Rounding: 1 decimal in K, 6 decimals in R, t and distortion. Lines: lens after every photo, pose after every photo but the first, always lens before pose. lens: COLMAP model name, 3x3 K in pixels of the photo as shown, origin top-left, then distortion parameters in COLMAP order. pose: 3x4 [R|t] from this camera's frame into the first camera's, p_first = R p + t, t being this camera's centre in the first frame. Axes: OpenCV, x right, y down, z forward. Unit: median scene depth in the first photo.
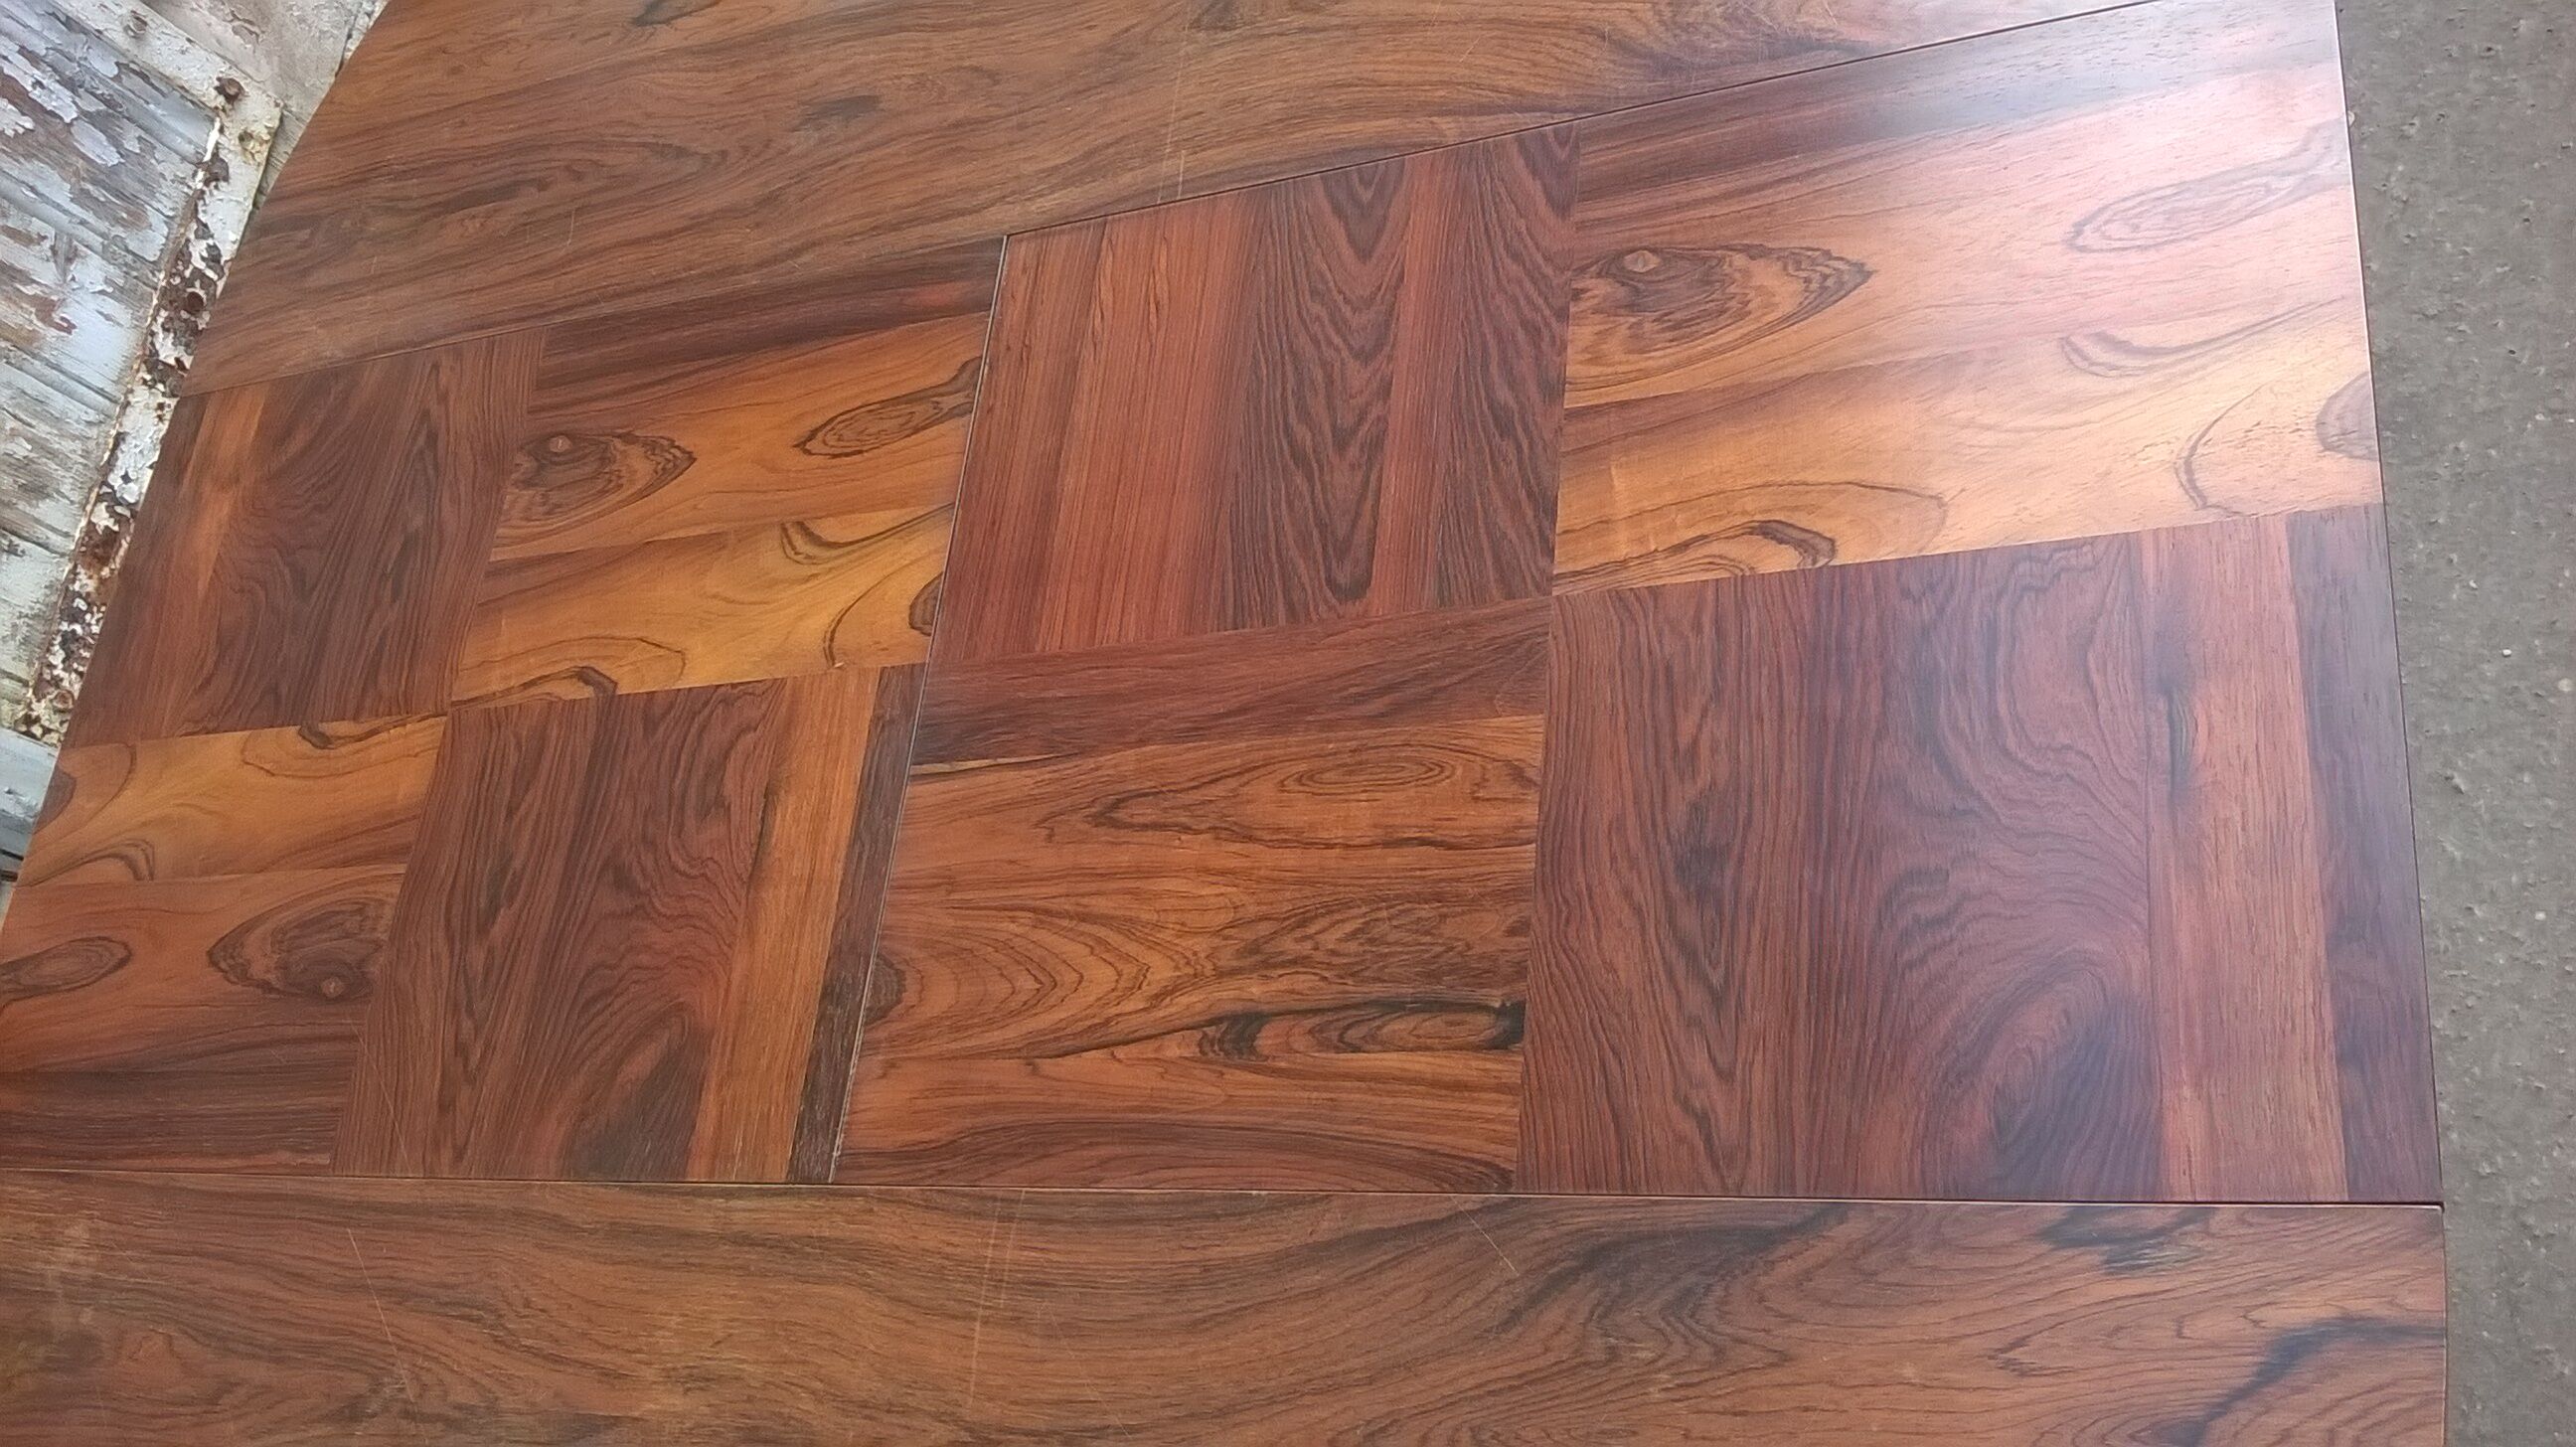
lens RADIAL K [[2239.1, 0, 1315.8], [0, 2239.1, 709.3], [0, 0, 1]] dist [0.048770, -0.182858]
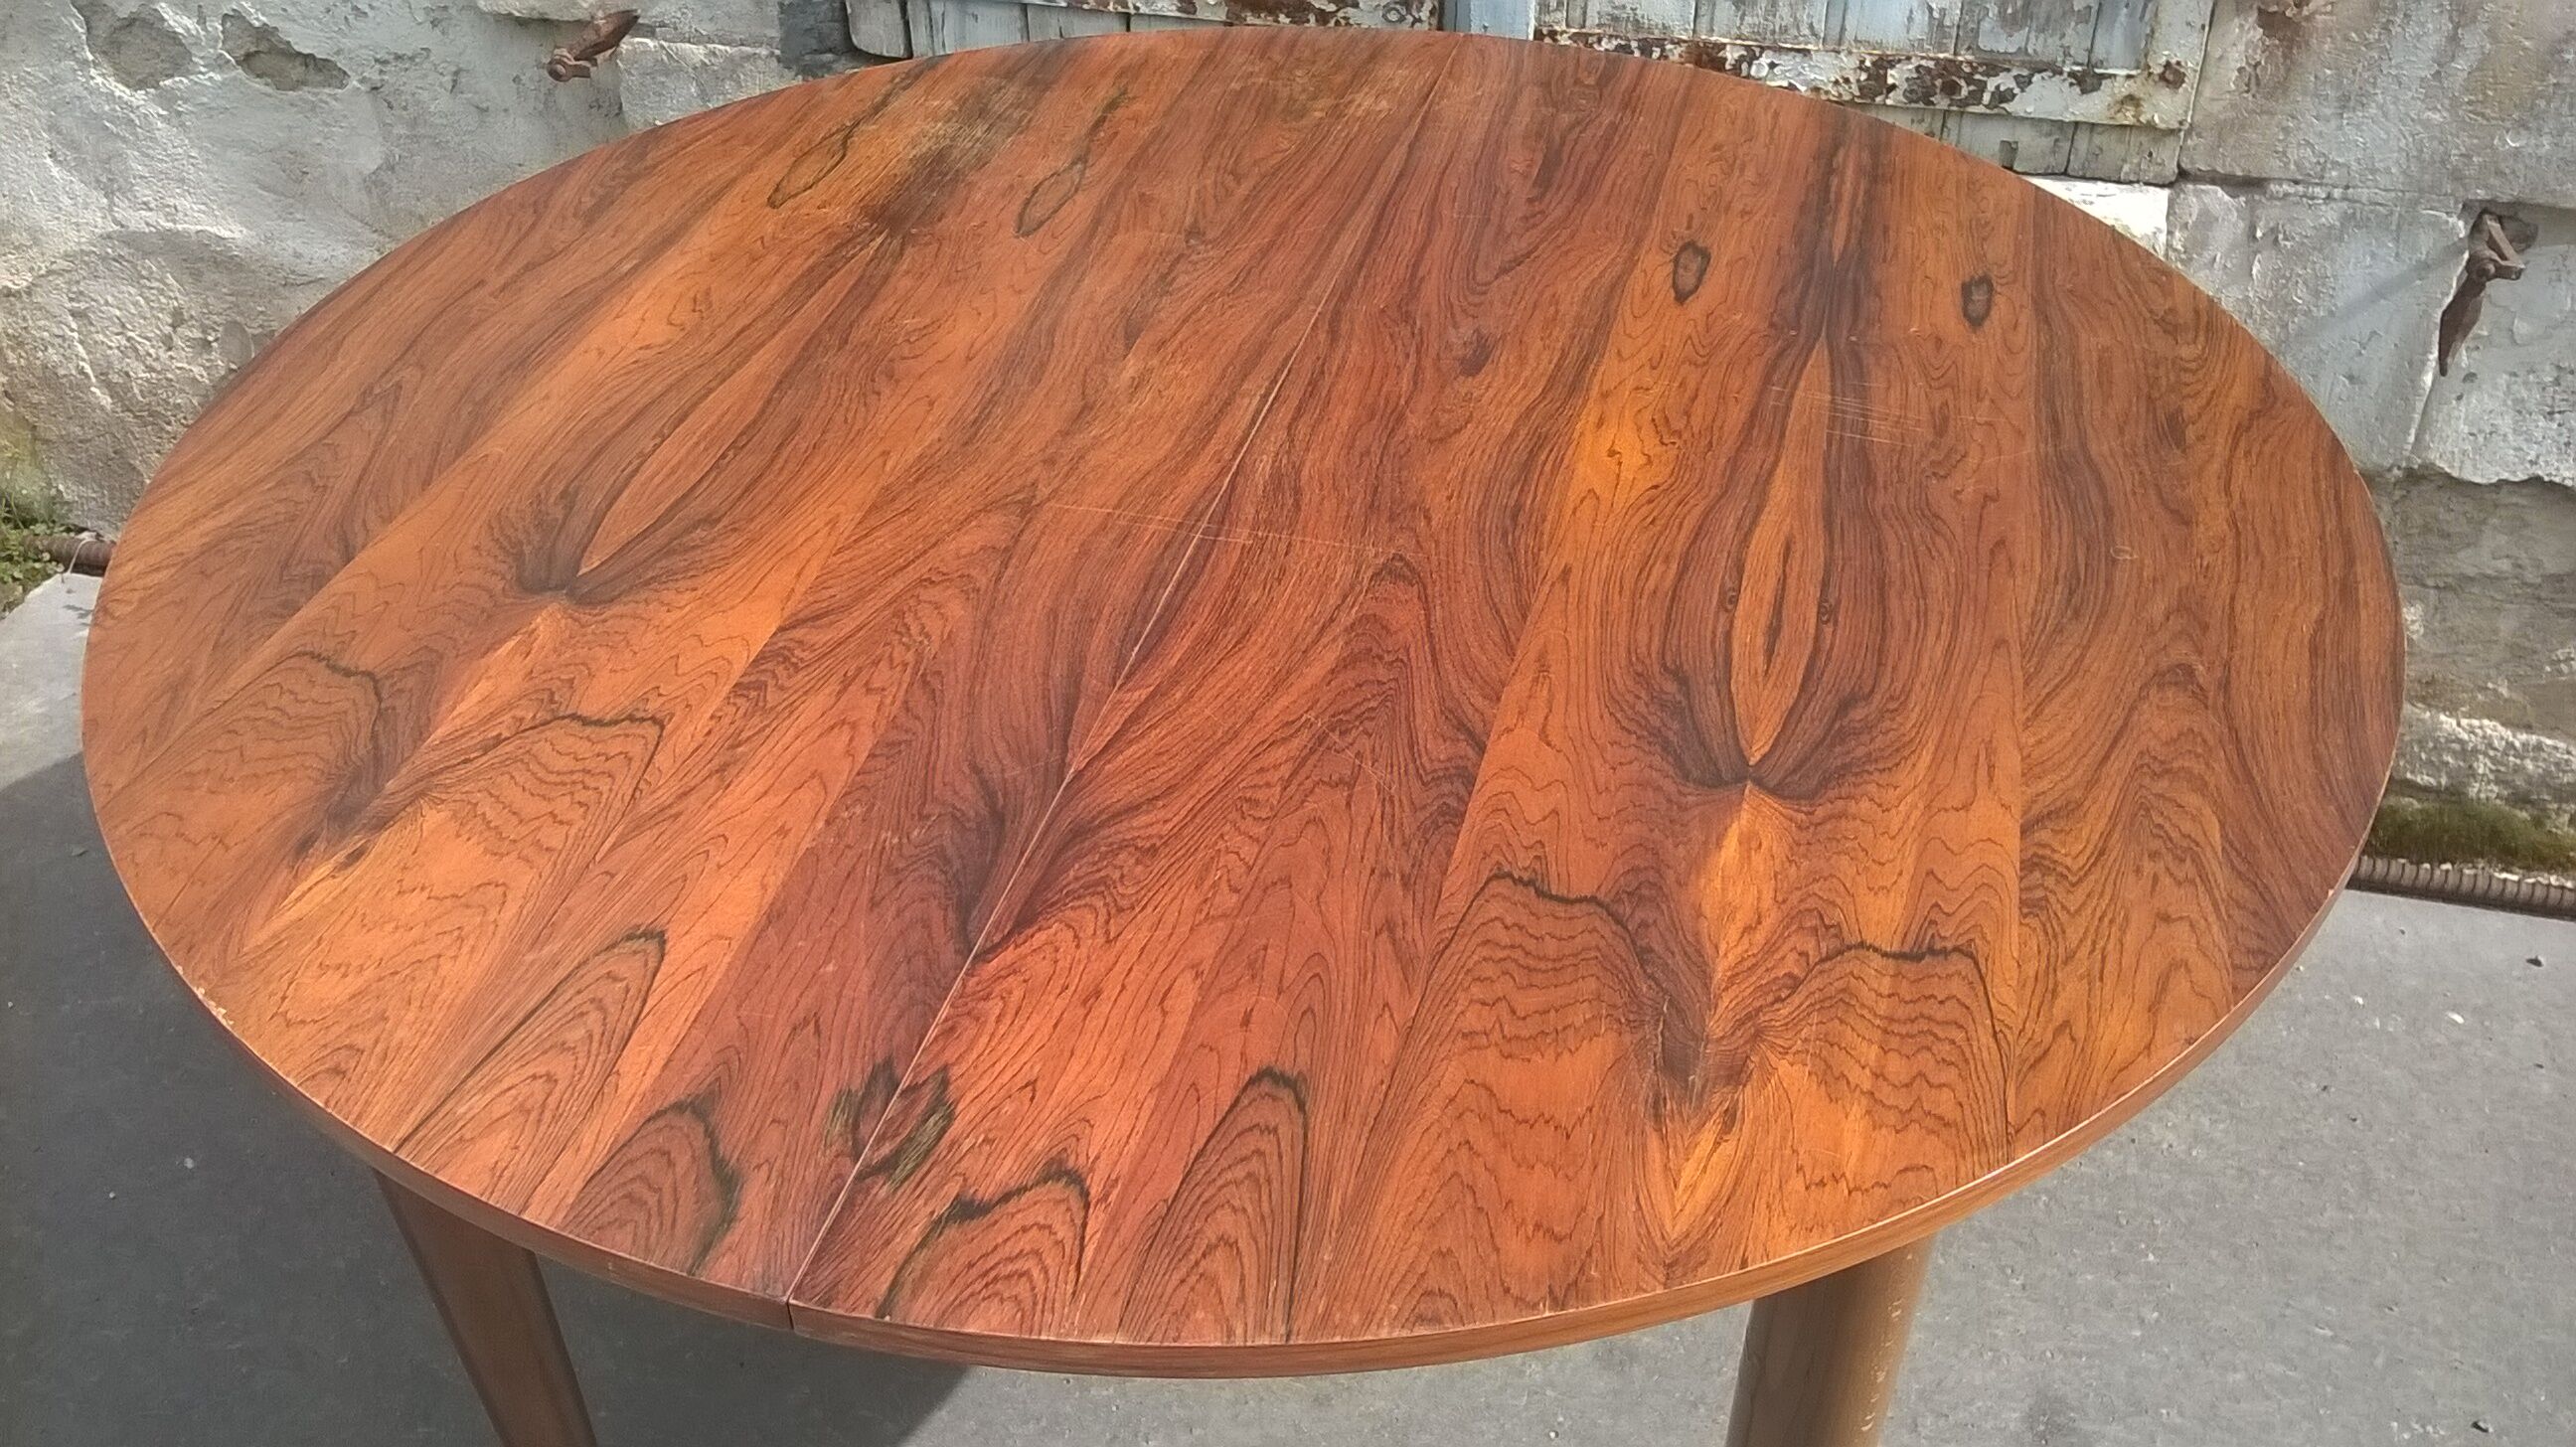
lens RADIAL K [[2245.9, 0, 1320.0], [0, 2245.9, 717.6], [0, 0, 1]] dist [0.059185, -0.210821]
pose [[-0.121806, 0.890570, -0.438233, 0.367046], [-0.864031, 0.122153, 0.488394, -0.463180], [0.488481, 0.438137, 0.754601, 0.109762]]
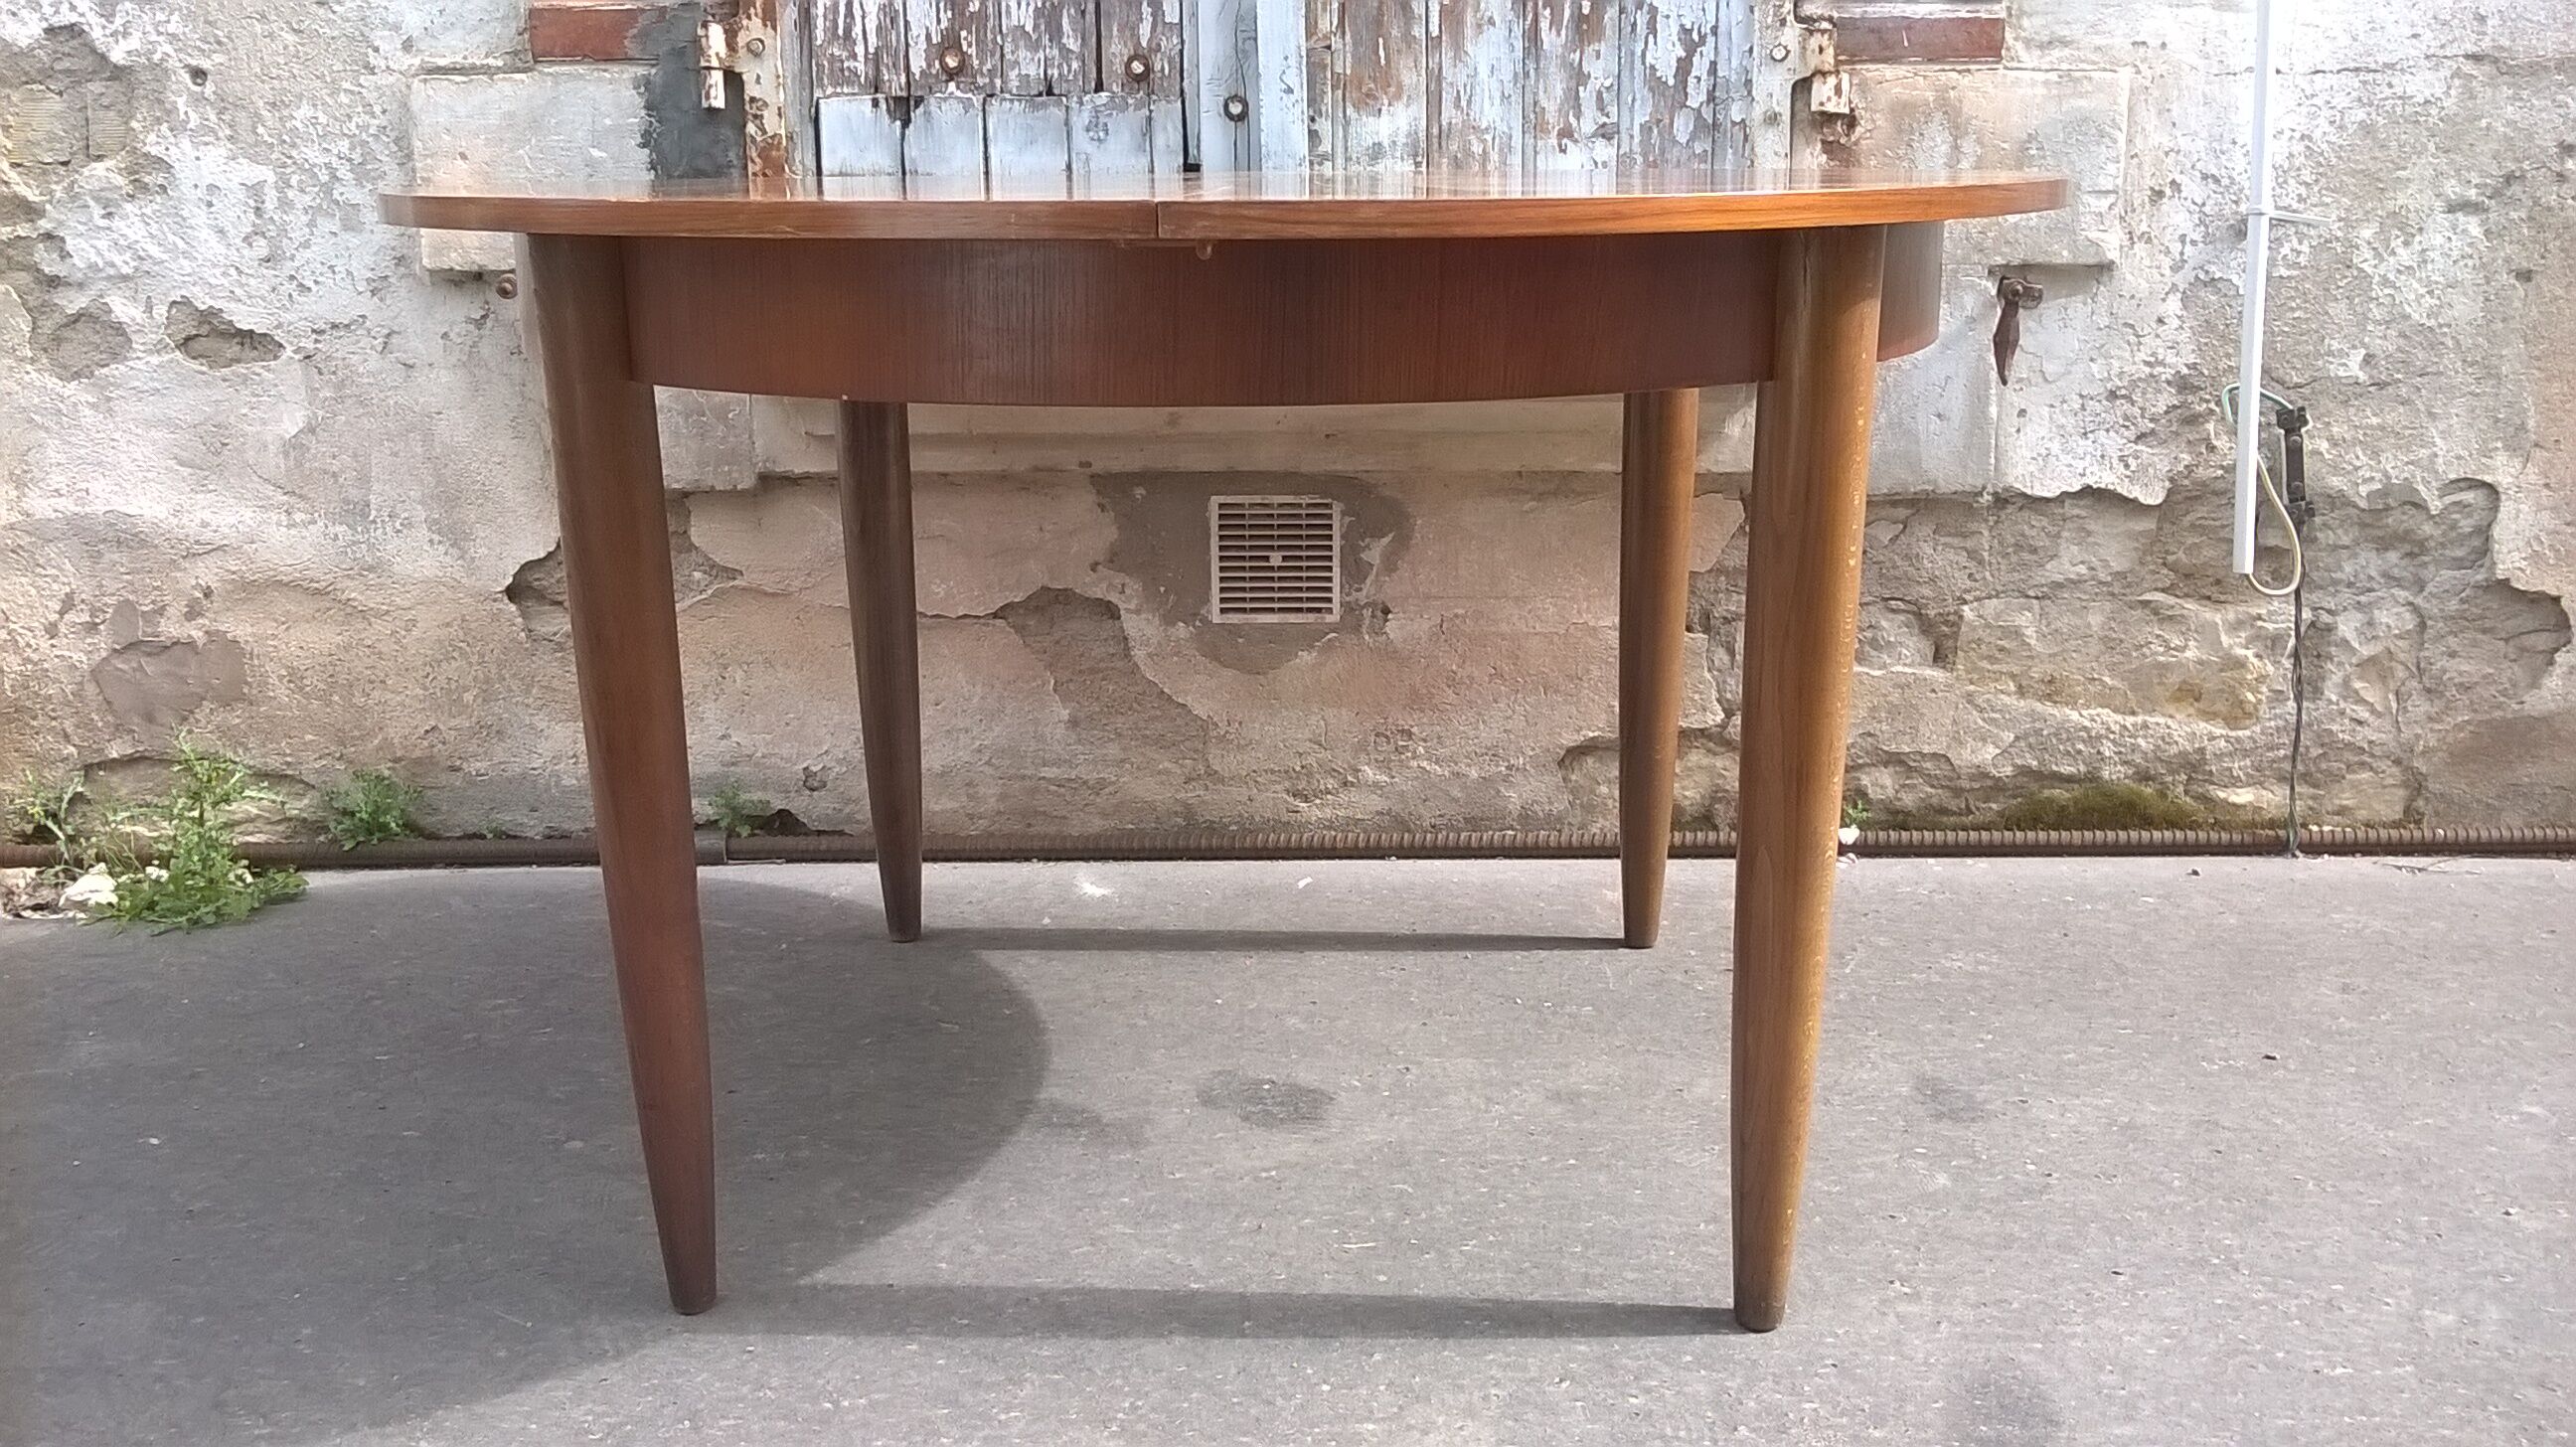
lens RADIAL K [[2245.9, 0, 1320.0], [0, 2245.9, 717.6], [0, 0, 1]] dist [0.059185, -0.210821]
pose [[0.081948, 0.632063, -0.770572, 1.005568], [-0.909915, 0.362896, 0.200900, -0.194832], [0.406619, 0.684692, 0.604863, 0.206904]]
